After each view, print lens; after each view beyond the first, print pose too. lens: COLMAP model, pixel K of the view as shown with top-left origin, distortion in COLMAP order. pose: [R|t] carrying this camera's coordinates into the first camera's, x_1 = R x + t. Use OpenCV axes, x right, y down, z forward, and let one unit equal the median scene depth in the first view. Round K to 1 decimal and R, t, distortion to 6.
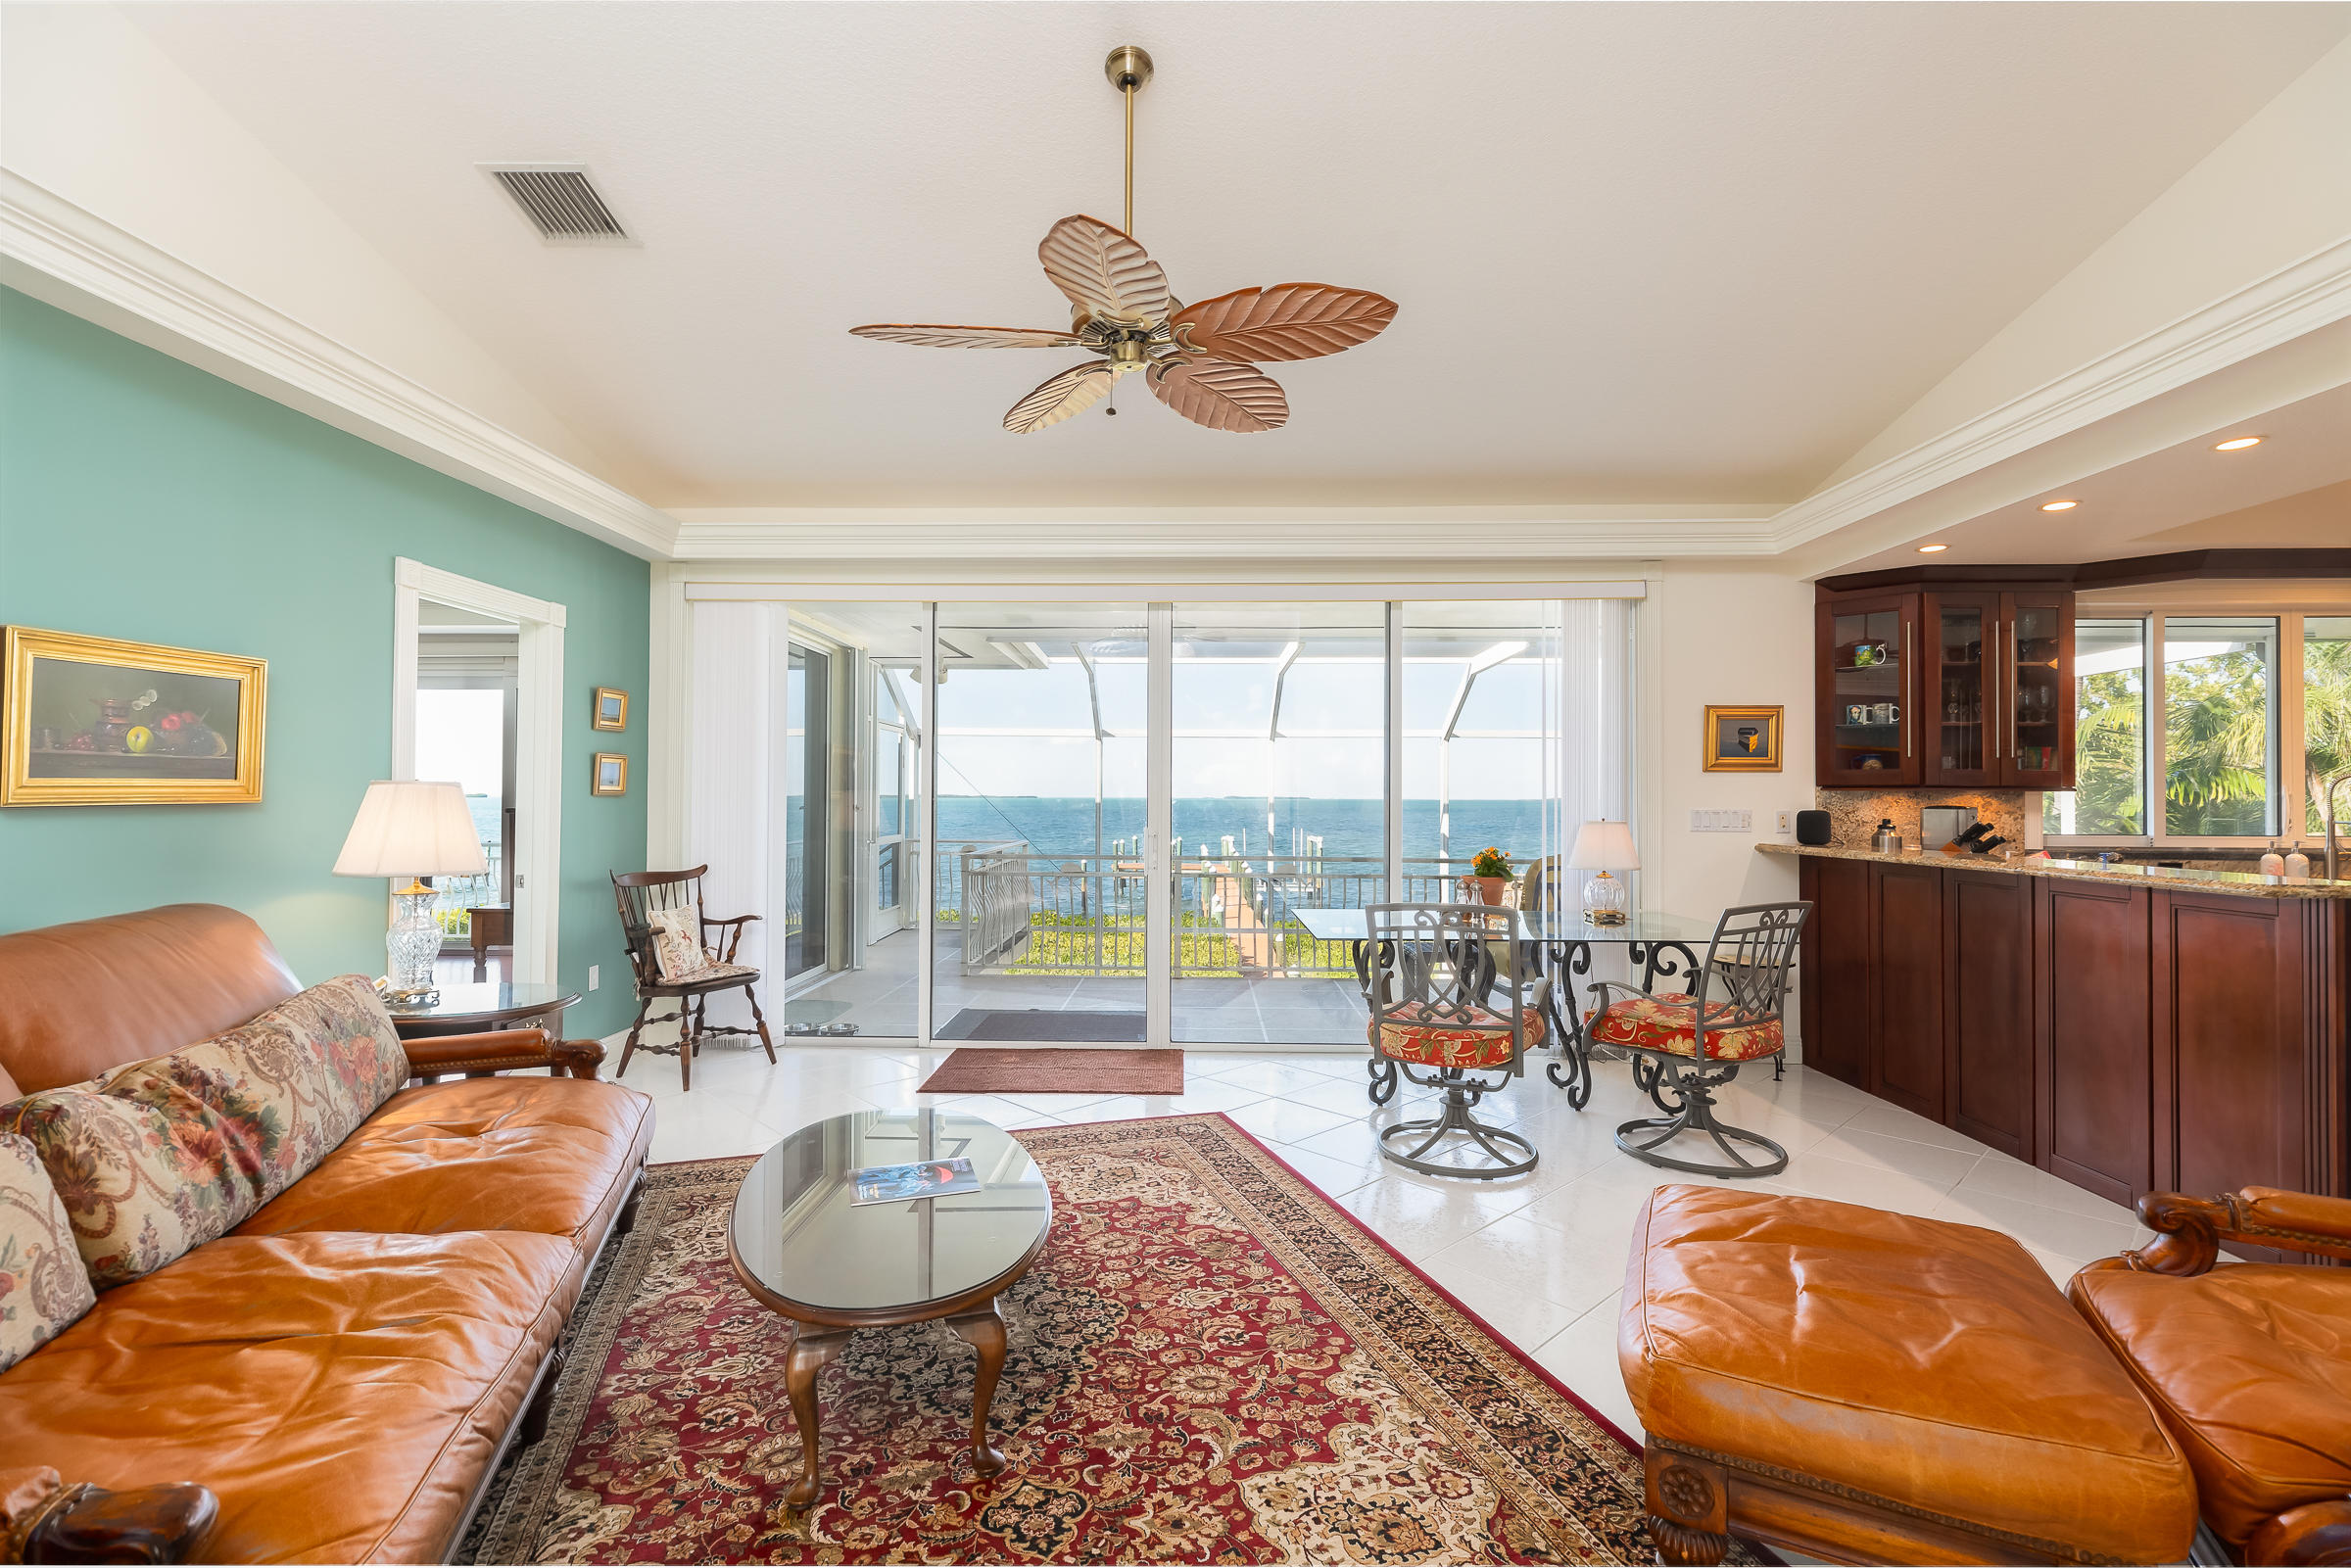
lens RADIAL K [[1035.0, 0, 1177.8], [0, 1035.0, 781.4], [0, 0, 1]] dist [0.009180, -0.000381]
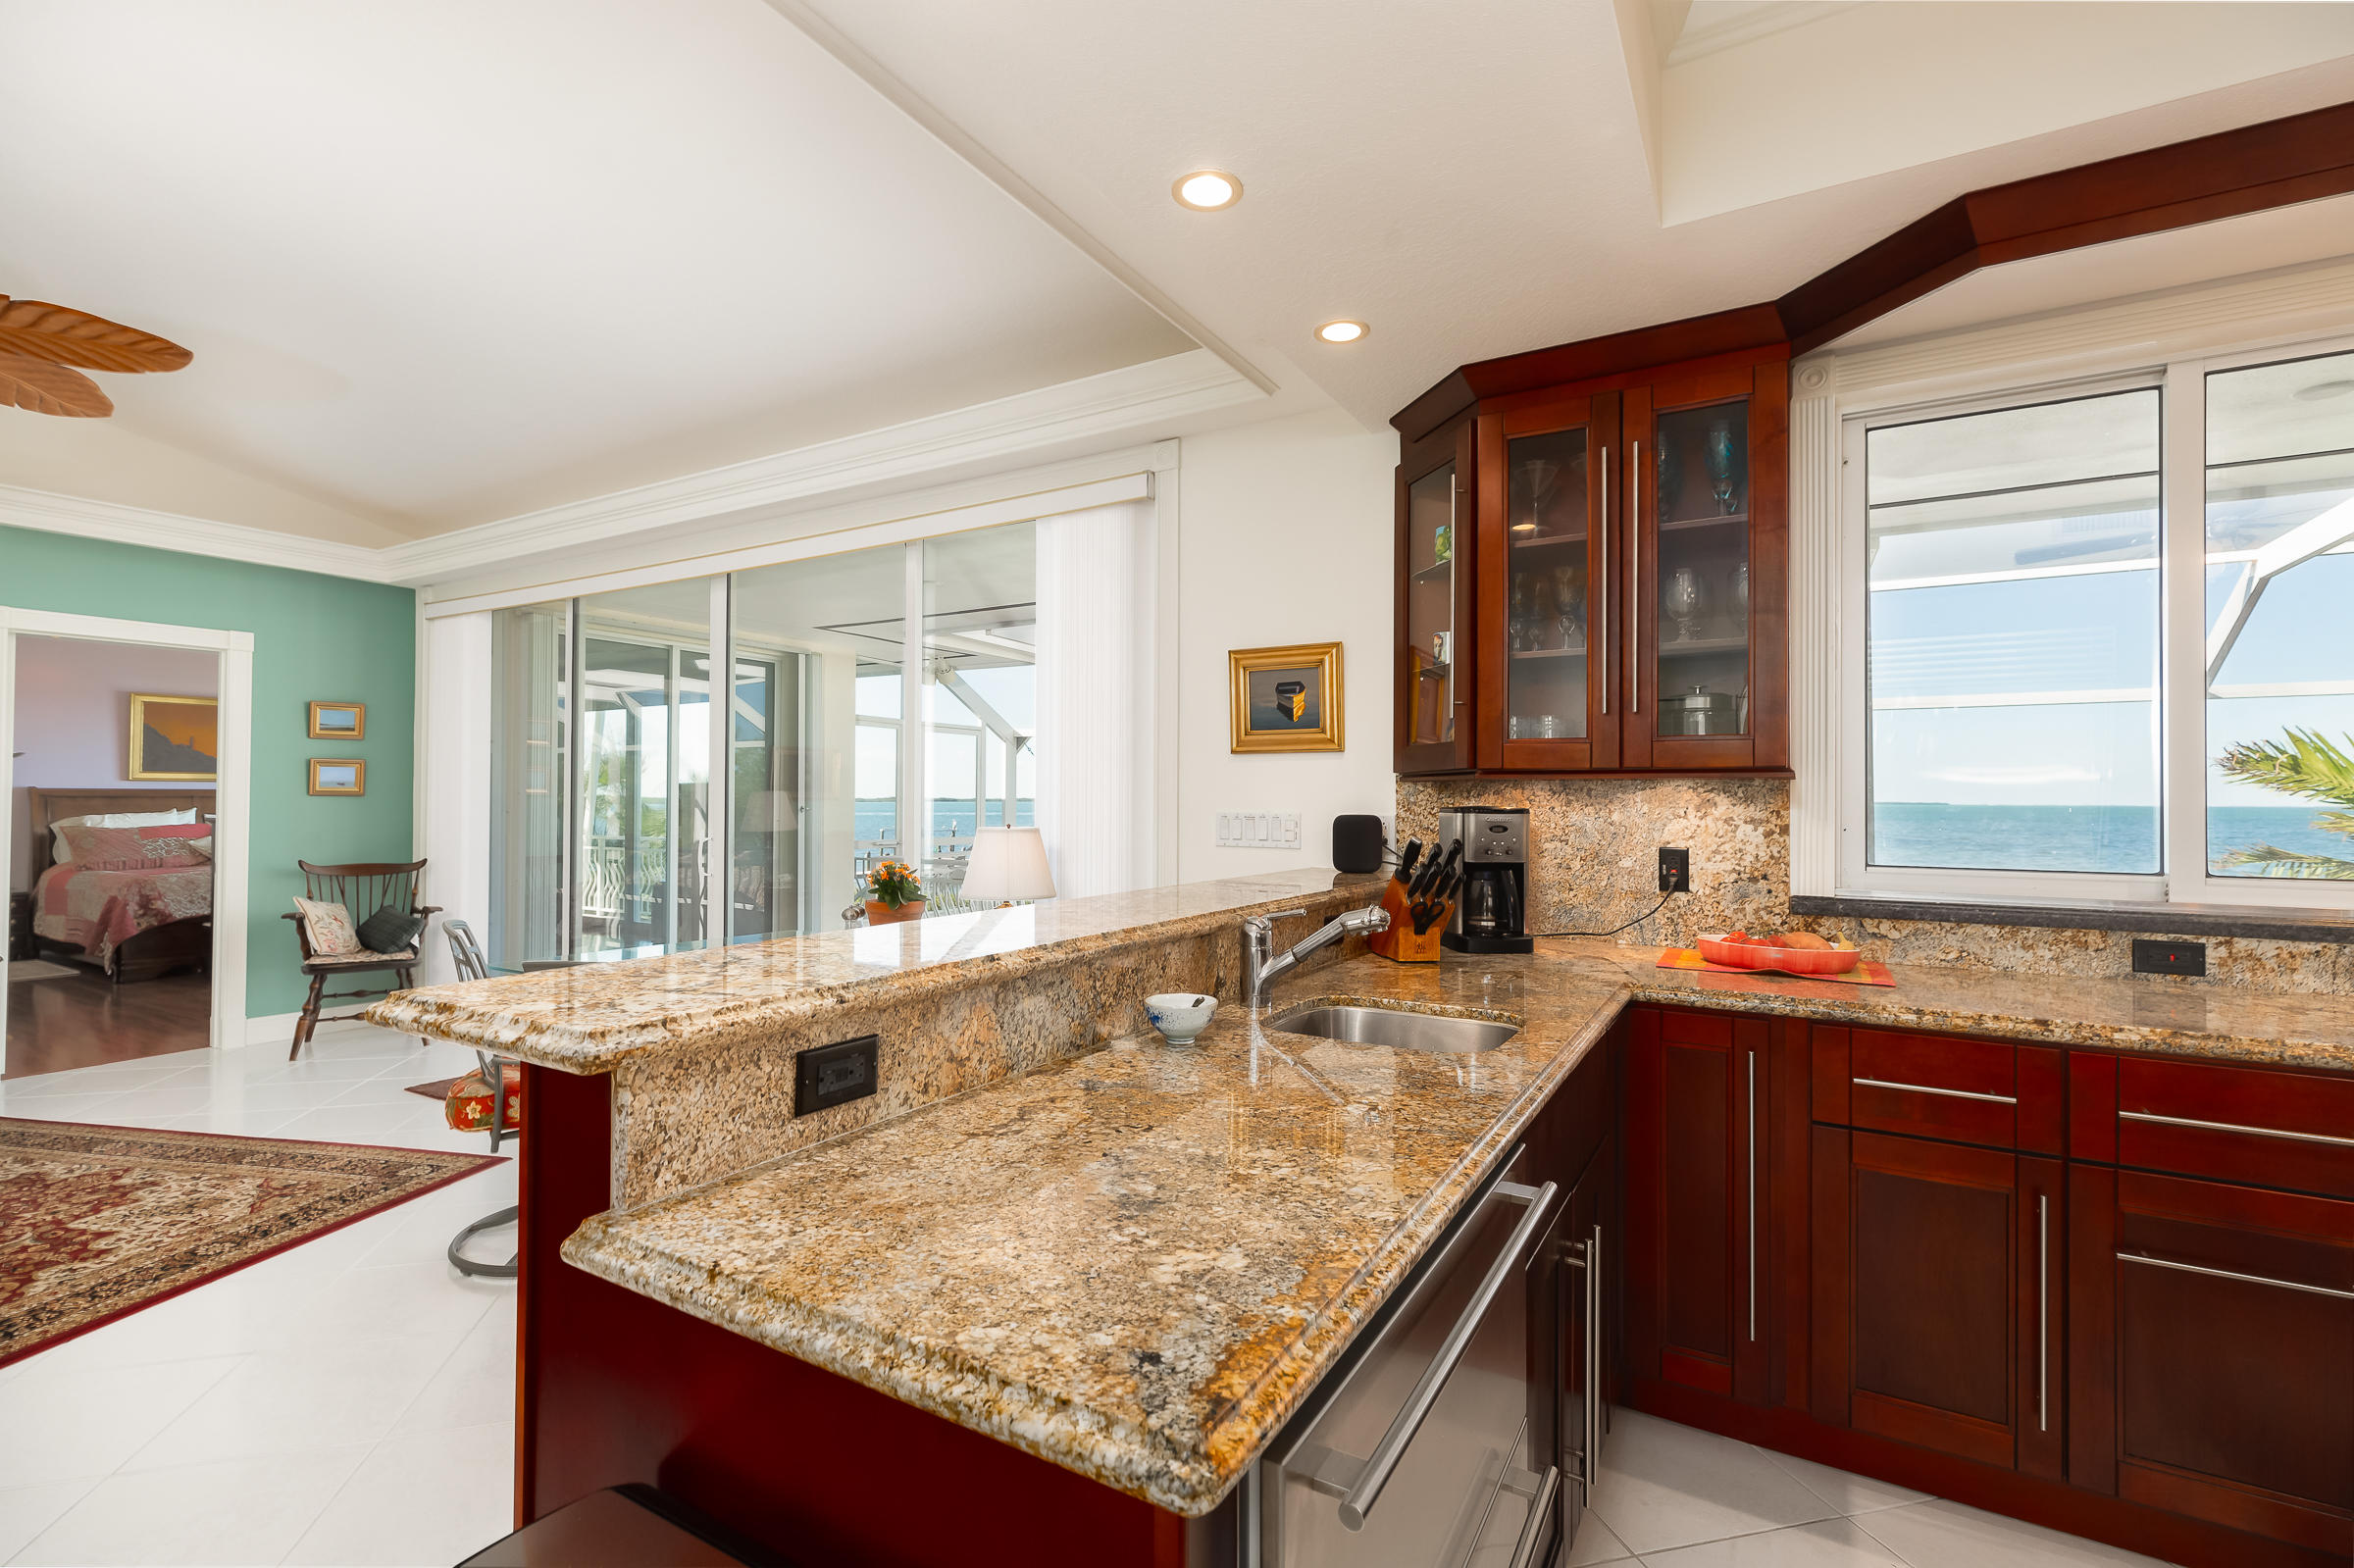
lens RADIAL K [[1046.2, 0, 1163.6], [0, 1046.2, 787.1], [0, 0, 1]] dist [0.001466, 0.000510]
pose [[0.877734, -0.006415, -0.479105, 0.878188], [0.007867, 0.999969, 0.001023, 0.011246], [0.479083, -0.004667, 0.877757, 0.459258]]
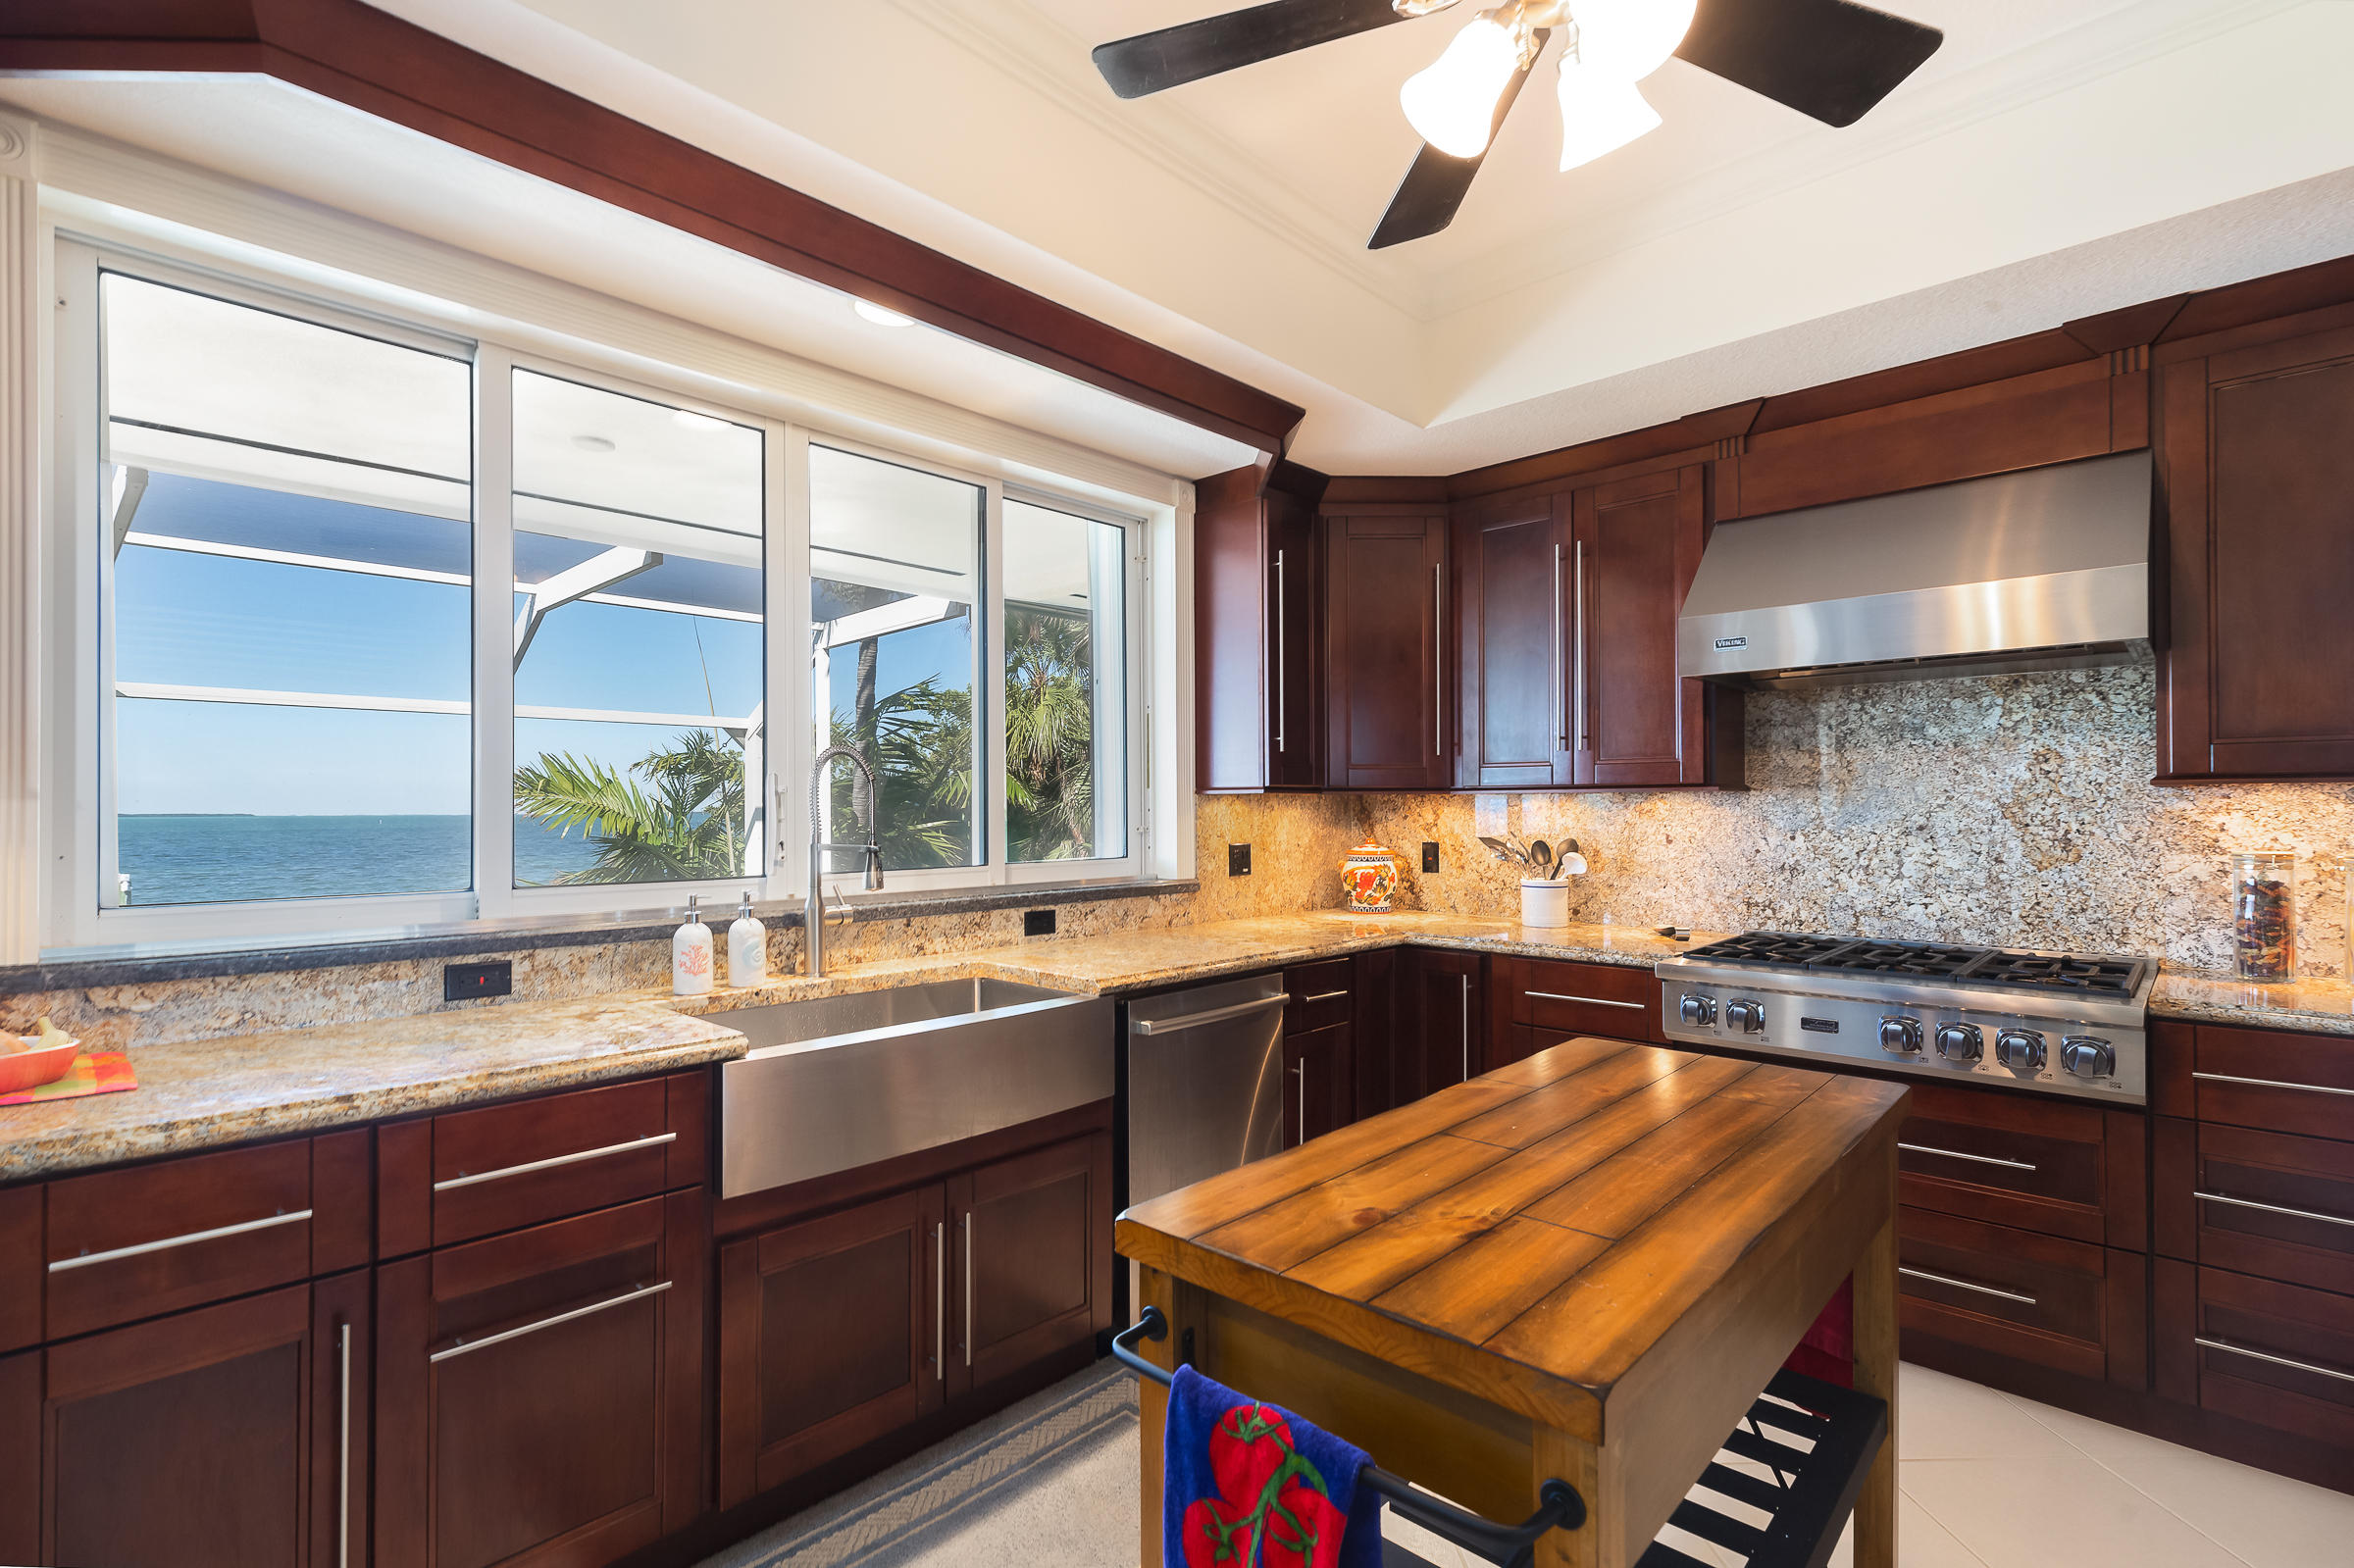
lens RADIAL K [[1081.1, 0, 1173.0], [0, 1081.1, 804.3], [0, 0, 1]] dist [0.001971, 0.000399]
pose [[0.661482, -0.004356, 0.749948, 0.903637], [-0.003551, 0.999954, 0.008940, 0.013864], [-0.749952, -0.008576, 0.661436, 0.582060]]
